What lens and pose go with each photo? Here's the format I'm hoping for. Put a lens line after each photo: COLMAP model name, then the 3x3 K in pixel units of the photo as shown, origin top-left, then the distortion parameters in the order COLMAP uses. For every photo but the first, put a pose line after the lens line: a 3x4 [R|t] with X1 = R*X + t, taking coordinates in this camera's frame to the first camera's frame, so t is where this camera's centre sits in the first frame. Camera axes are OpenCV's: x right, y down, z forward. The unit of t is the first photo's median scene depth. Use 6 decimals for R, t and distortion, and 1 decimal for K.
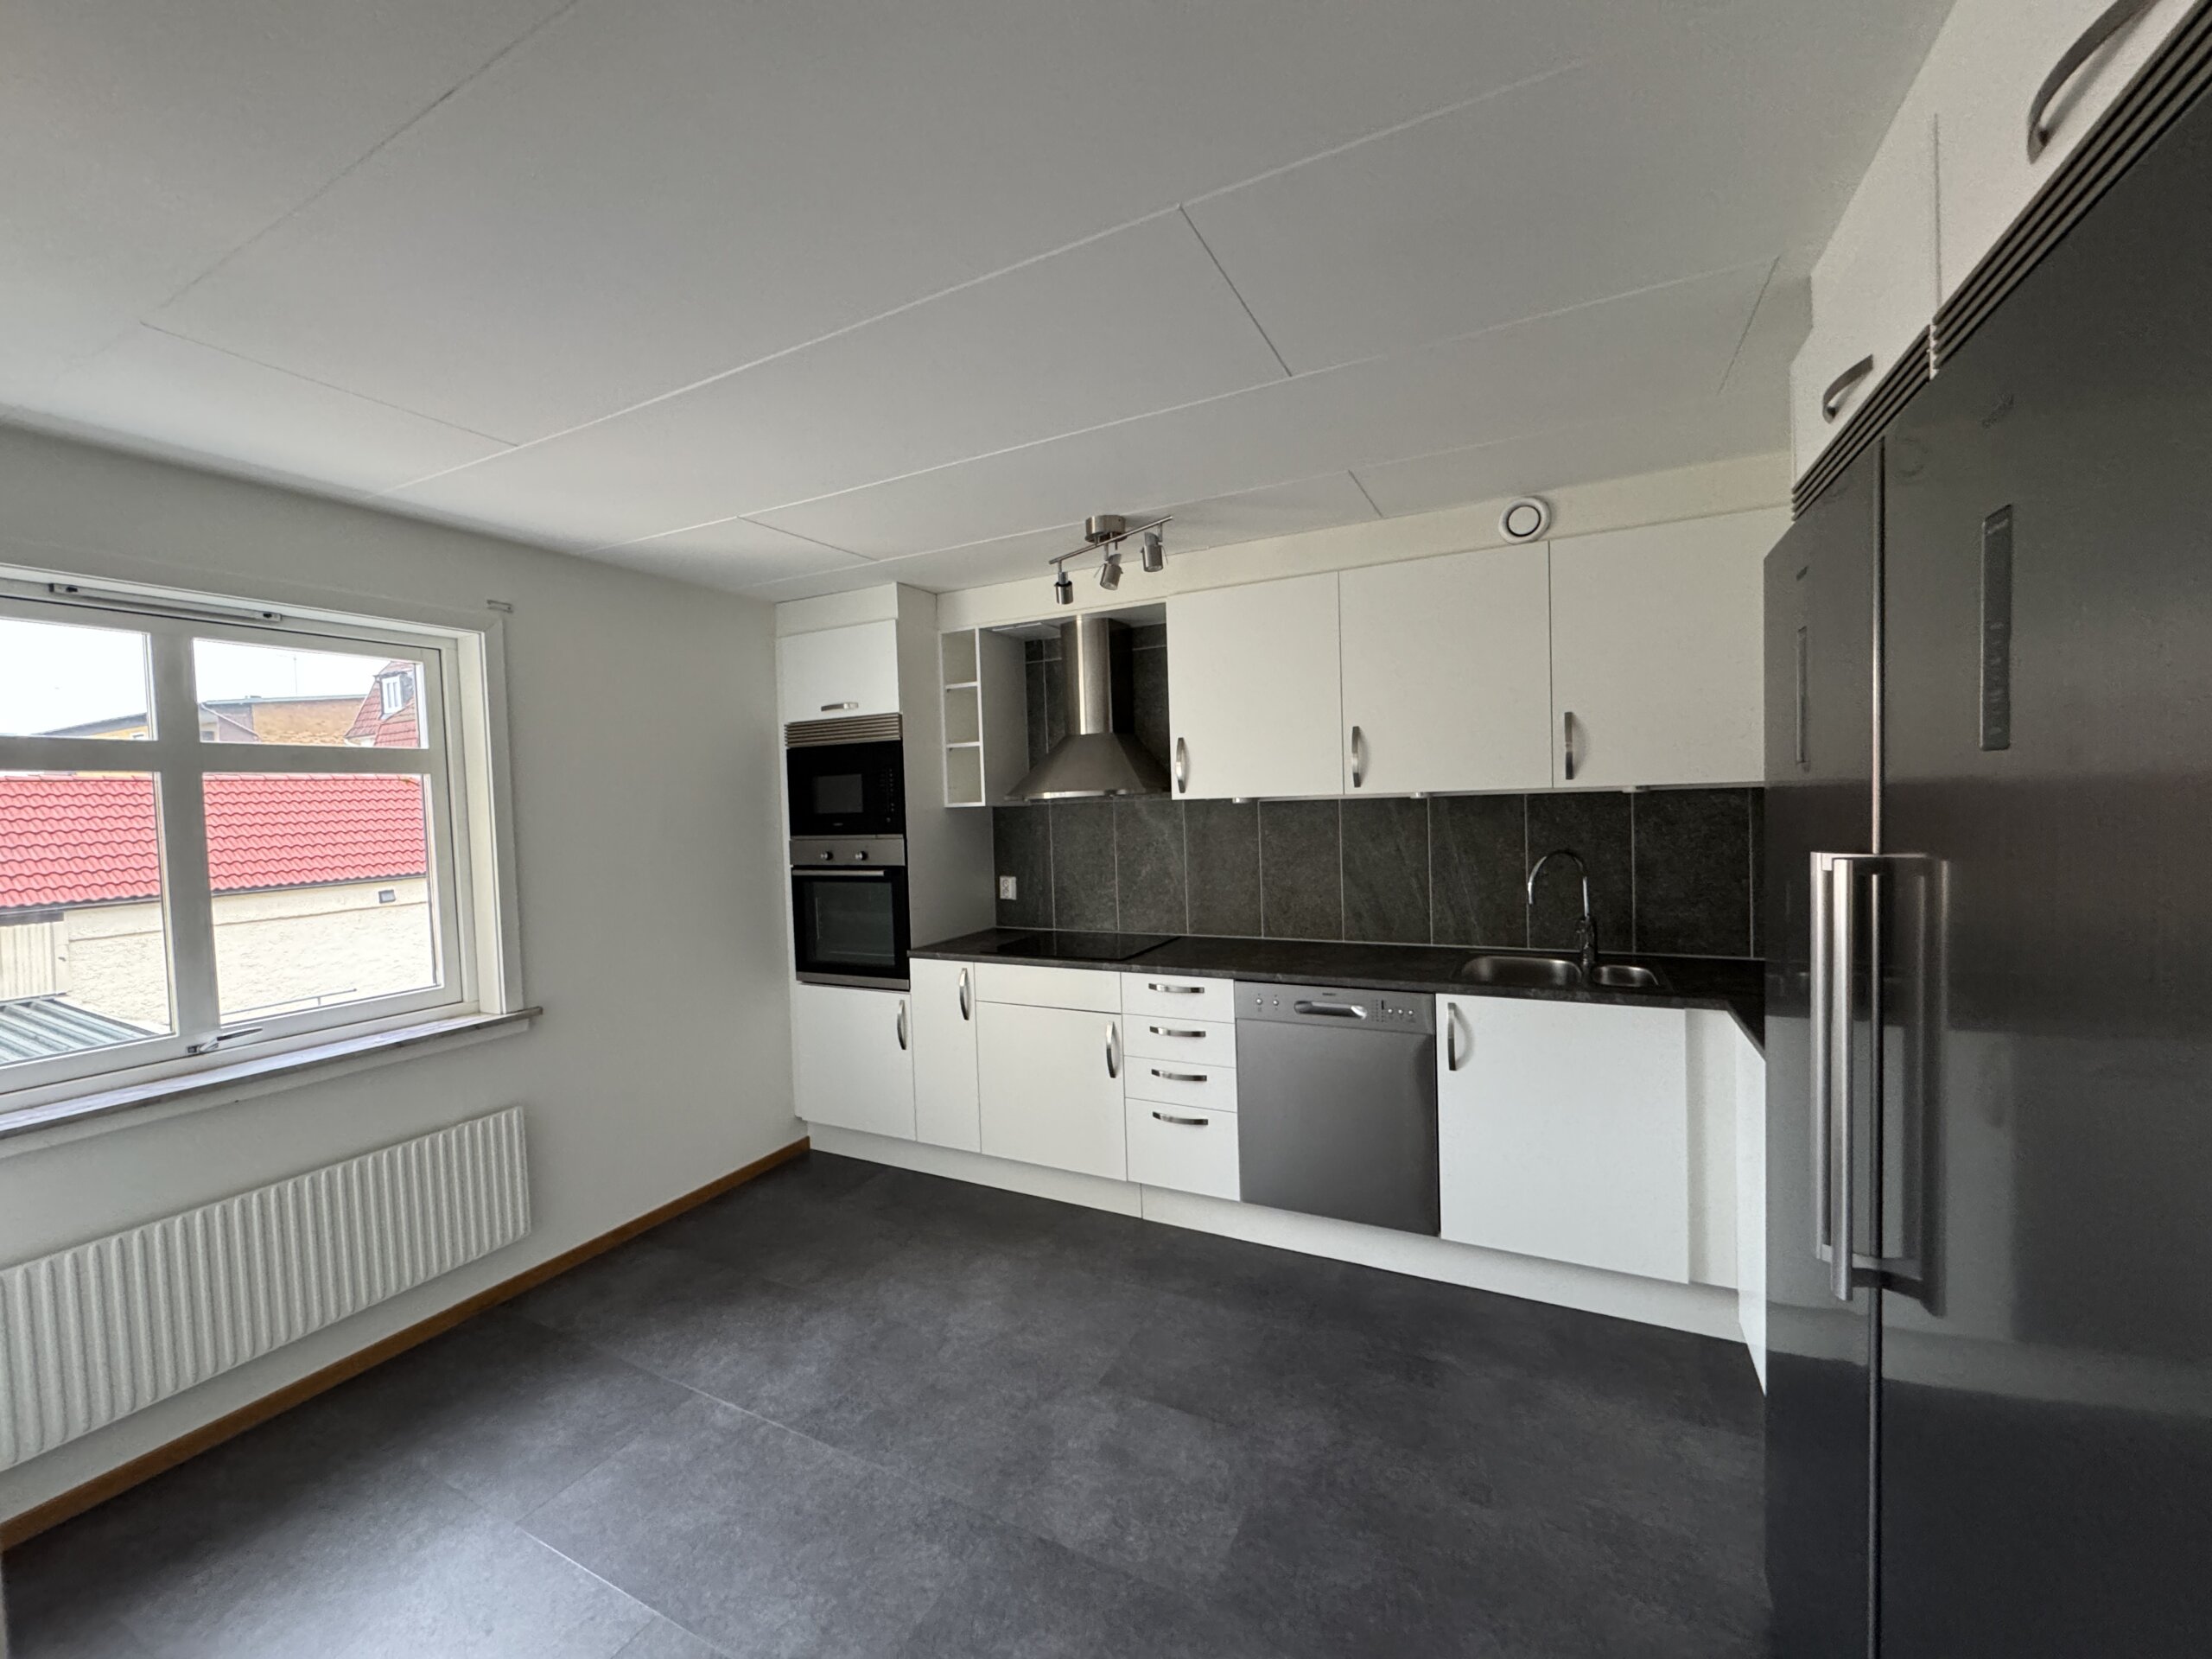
lens RADIAL K [[881.0, 0, 1112.7], [0, 881.0, 837.4], [0, 0, 1]] dist [-0.000907, 0.000267]
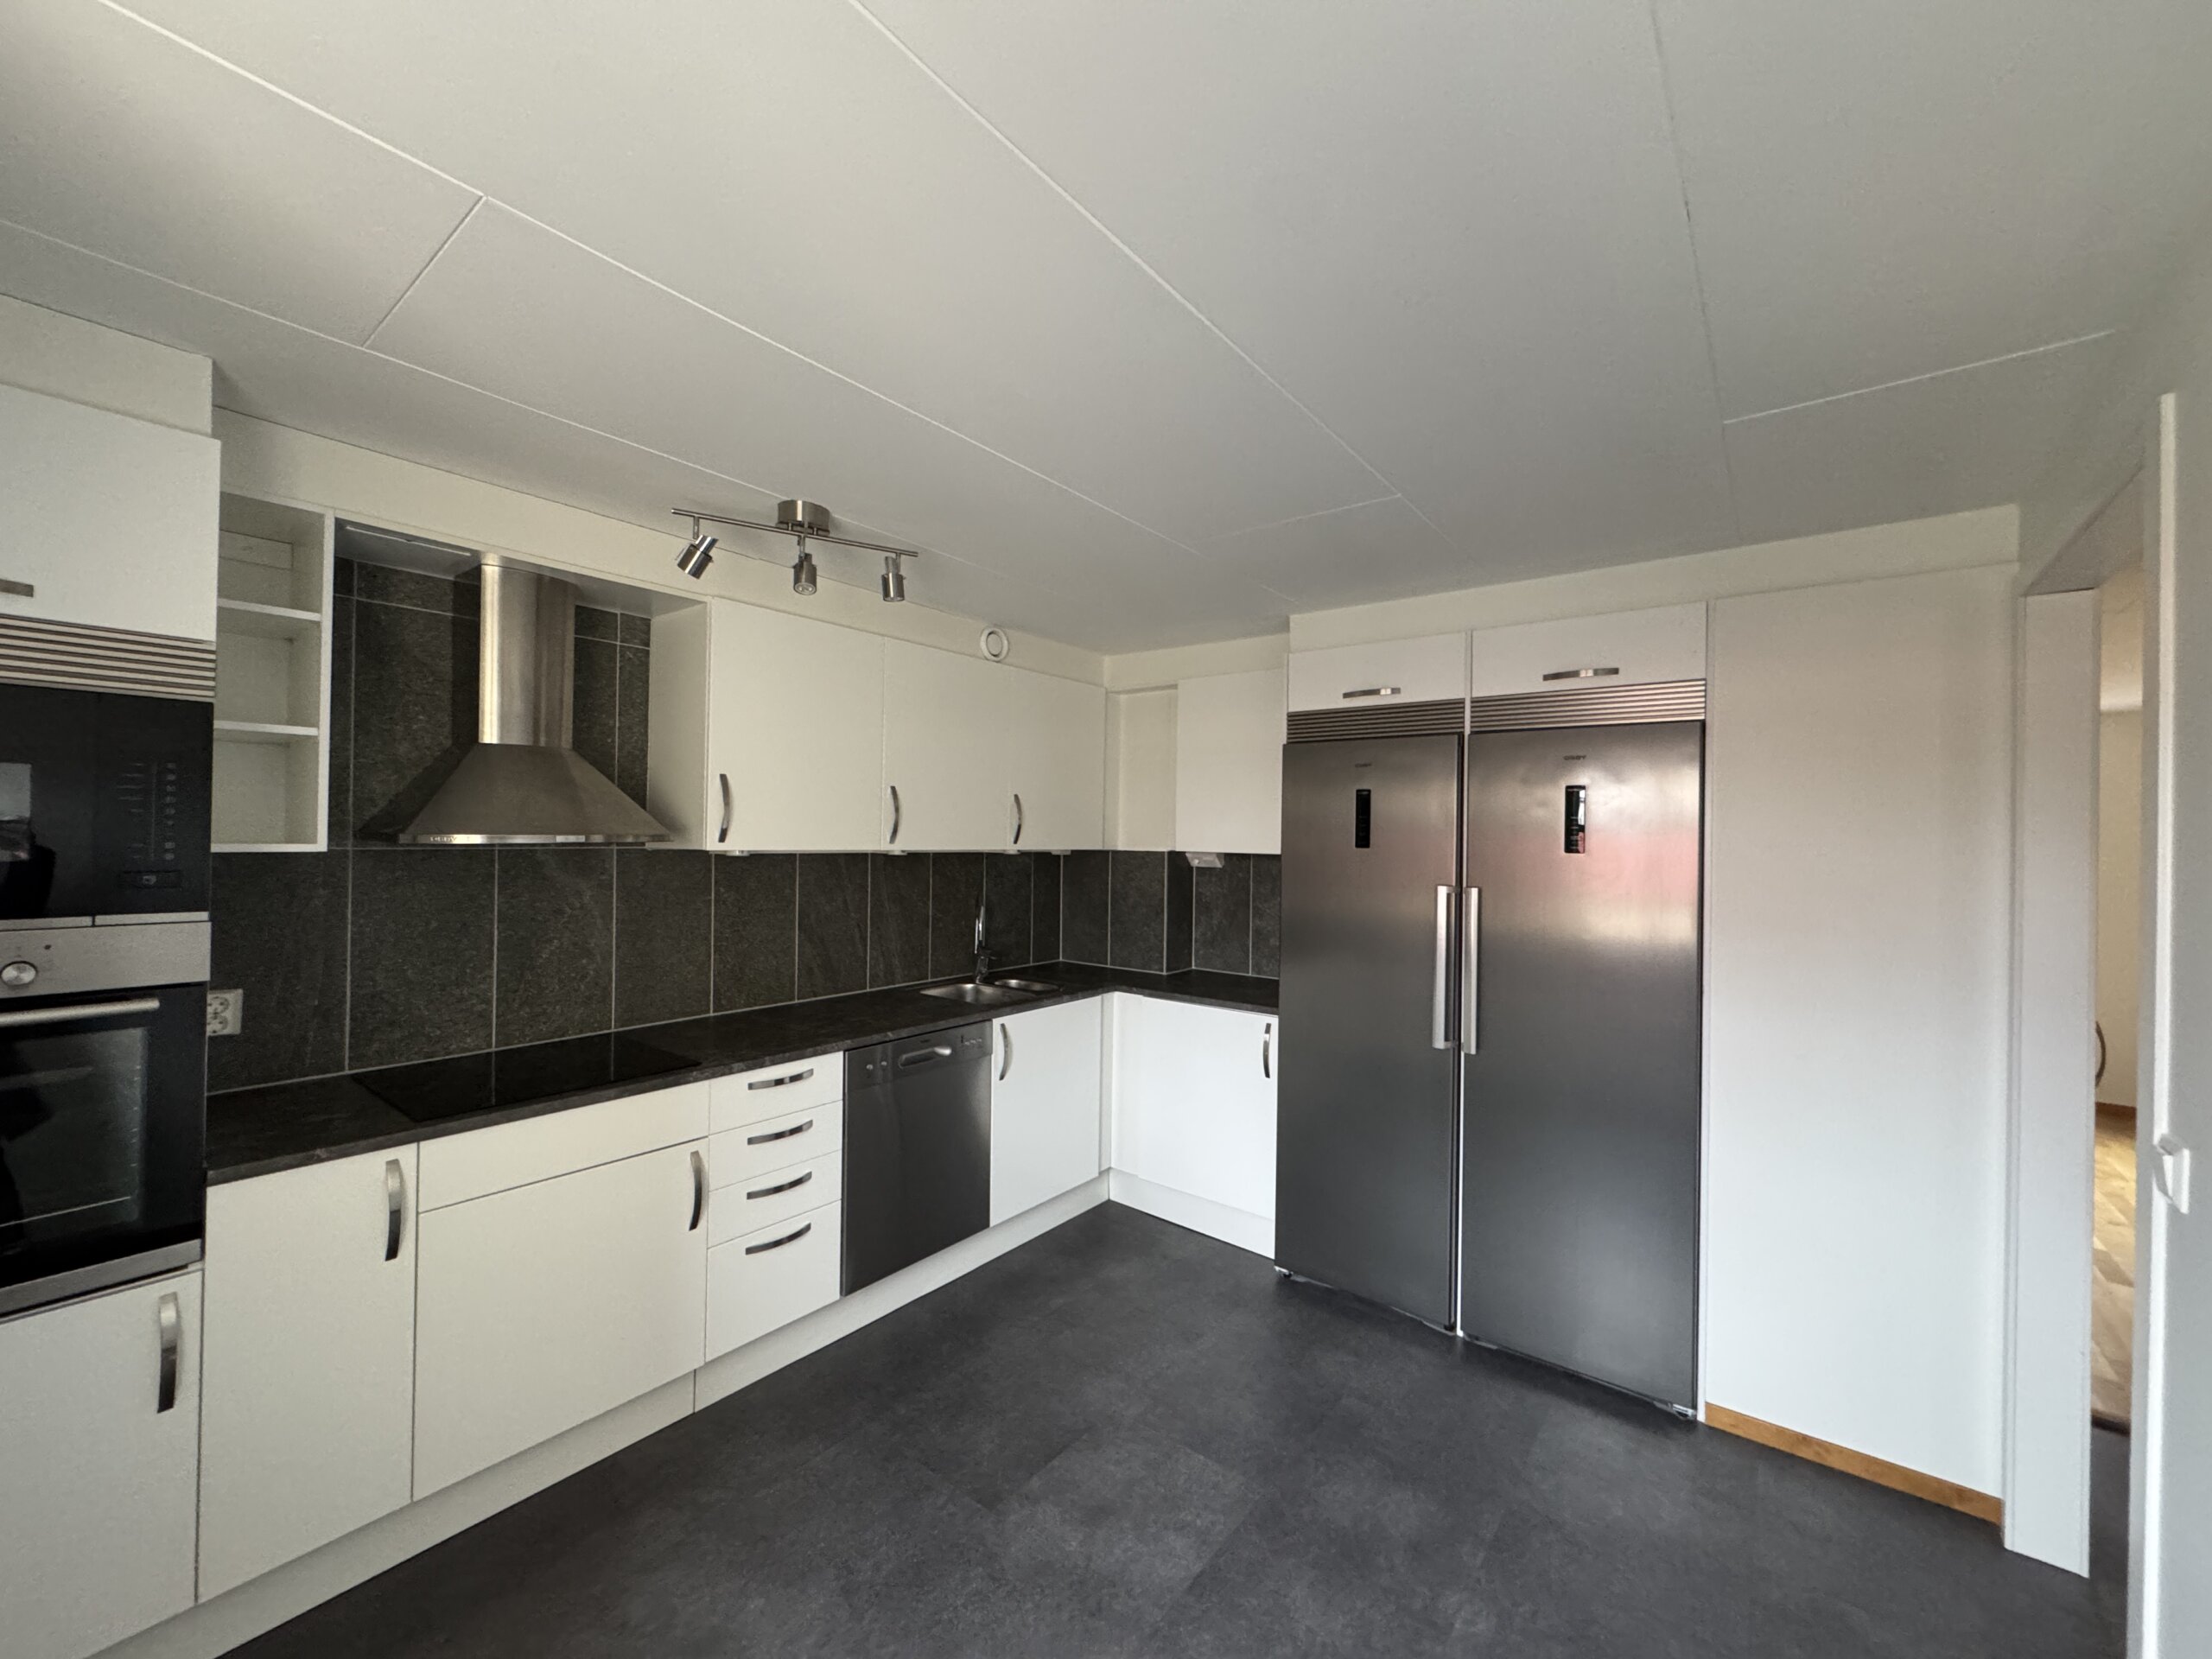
lens RADIAL K [[881.0, 0, 1094.2], [0, 881.0, 836.6], [0, 0, 1]] dist [-0.000907, 0.000267]
pose [[0.192313, 0.037003, 0.980636, -0.673389], [0.021614, 0.998887, -0.041931, -0.015247], [-0.981096, 0.029260, 0.191299, 0.531769]]
